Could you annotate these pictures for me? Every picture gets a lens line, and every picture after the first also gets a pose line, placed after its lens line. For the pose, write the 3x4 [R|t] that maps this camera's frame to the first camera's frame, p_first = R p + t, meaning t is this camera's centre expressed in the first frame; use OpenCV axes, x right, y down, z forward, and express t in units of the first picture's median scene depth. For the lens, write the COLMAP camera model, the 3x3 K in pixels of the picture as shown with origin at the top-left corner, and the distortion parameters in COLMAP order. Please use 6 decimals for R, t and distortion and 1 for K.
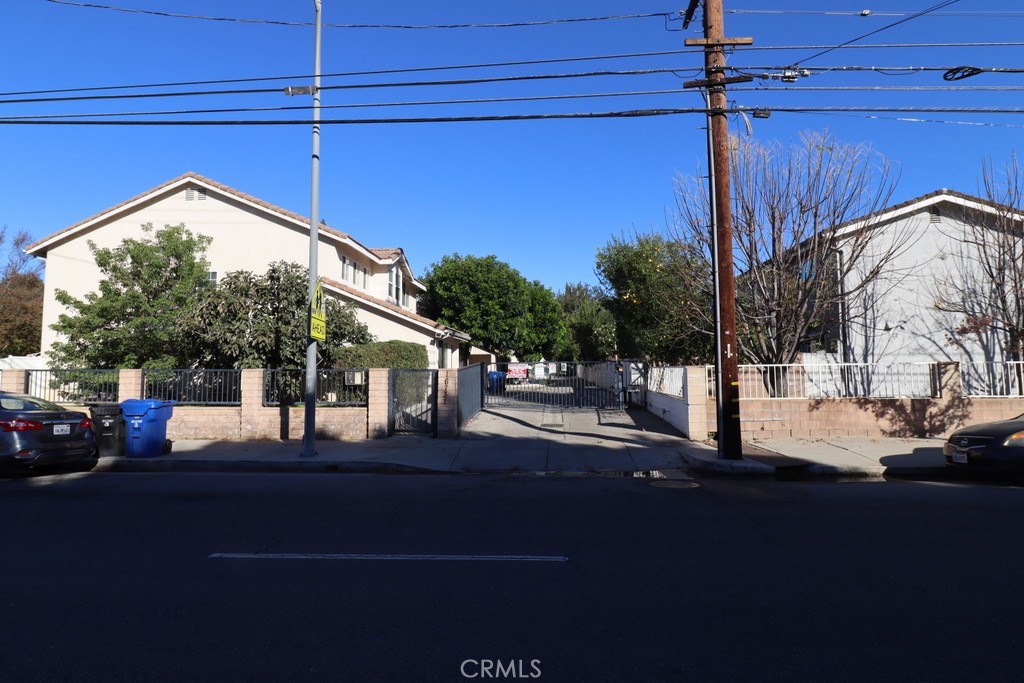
lens RADIAL K [[628.1, 0, 512.0], [0, 628.1, 341.5], [0, 0, 1]] dist [0.046087, -0.000011]
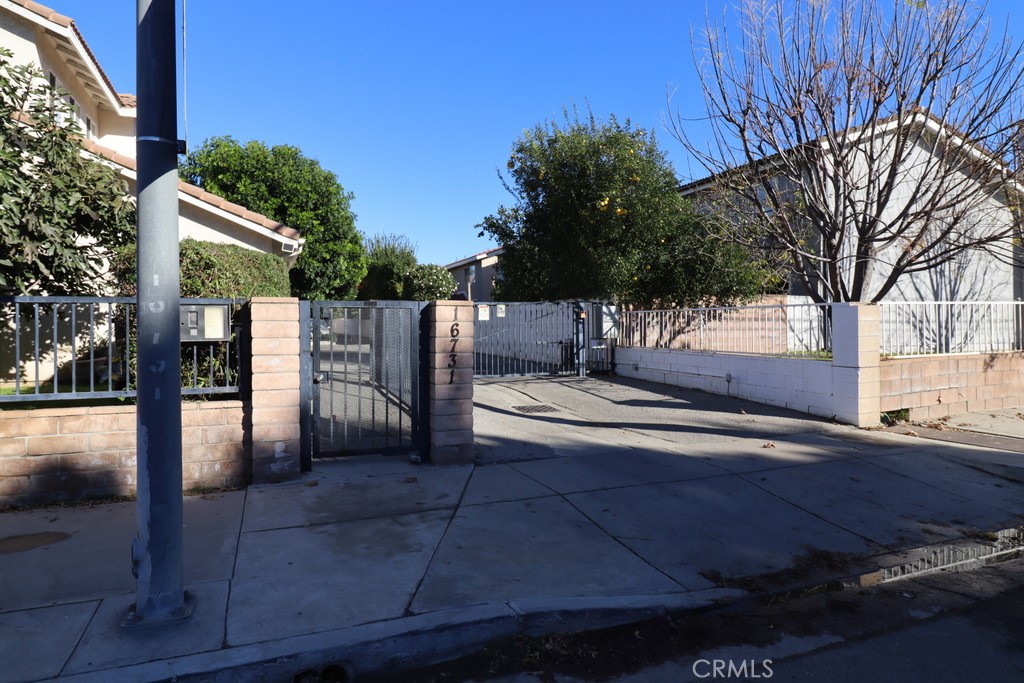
lens RADIAL K [[622.9, 0, 512.0], [0, 622.9, 341.5], [0, 0, 1]] dist [-0.000109, -0.000141]
pose [[0.887052, -0.011267, 0.461531, -0.202882], [-0.019994, 0.997827, 0.062786, 0.033672], [-0.461236, -0.064922, 0.884899, 0.469389]]
